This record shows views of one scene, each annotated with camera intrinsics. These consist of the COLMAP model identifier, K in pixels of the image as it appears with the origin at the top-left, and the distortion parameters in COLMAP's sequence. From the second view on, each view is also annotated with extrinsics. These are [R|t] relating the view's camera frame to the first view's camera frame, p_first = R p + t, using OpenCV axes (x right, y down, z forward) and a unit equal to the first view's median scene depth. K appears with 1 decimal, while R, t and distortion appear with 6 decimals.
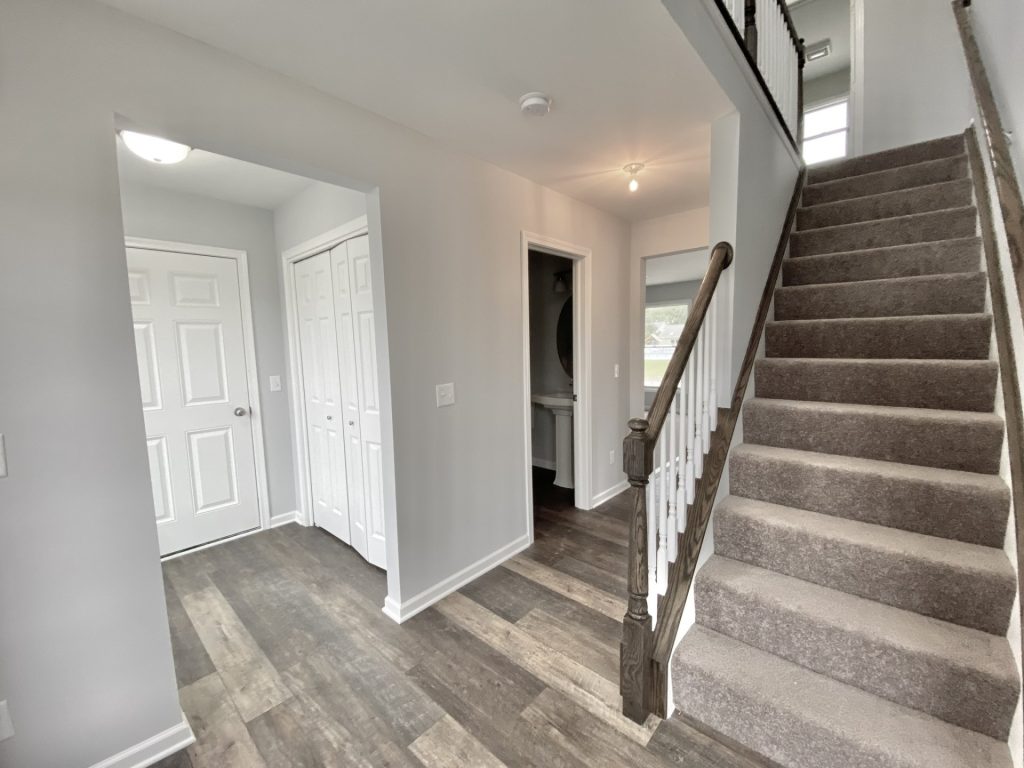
lens RADIAL K [[418.4, 0, 505.3], [0, 418.4, 380.1], [0, 0, 1]] dist [-0.002864, -0.012262]
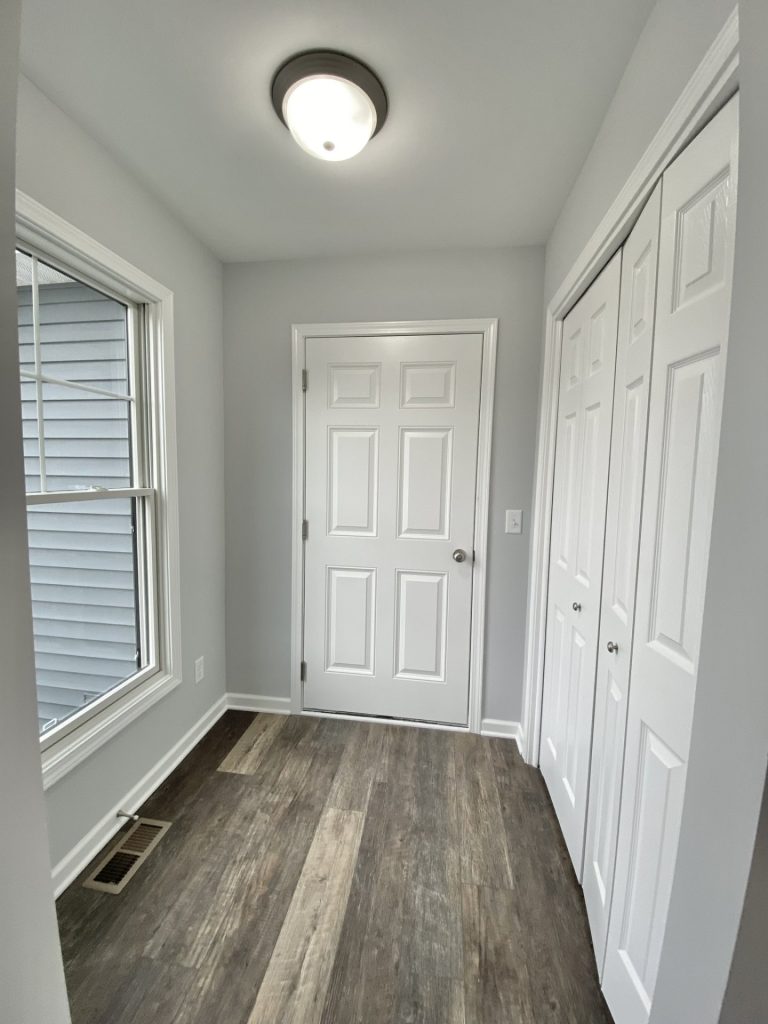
lens RADIAL K [[418.4, 0, 381.5], [0, 418.4, 508.4], [0, 0, 1]] dist [-0.002864, -0.012262]
pose [[0.577339, 0.103009, -0.809981, -0.157543], [-0.100821, 0.993412, 0.054474, -0.027903], [0.810256, 0.050213, 0.583921, 0.492689]]
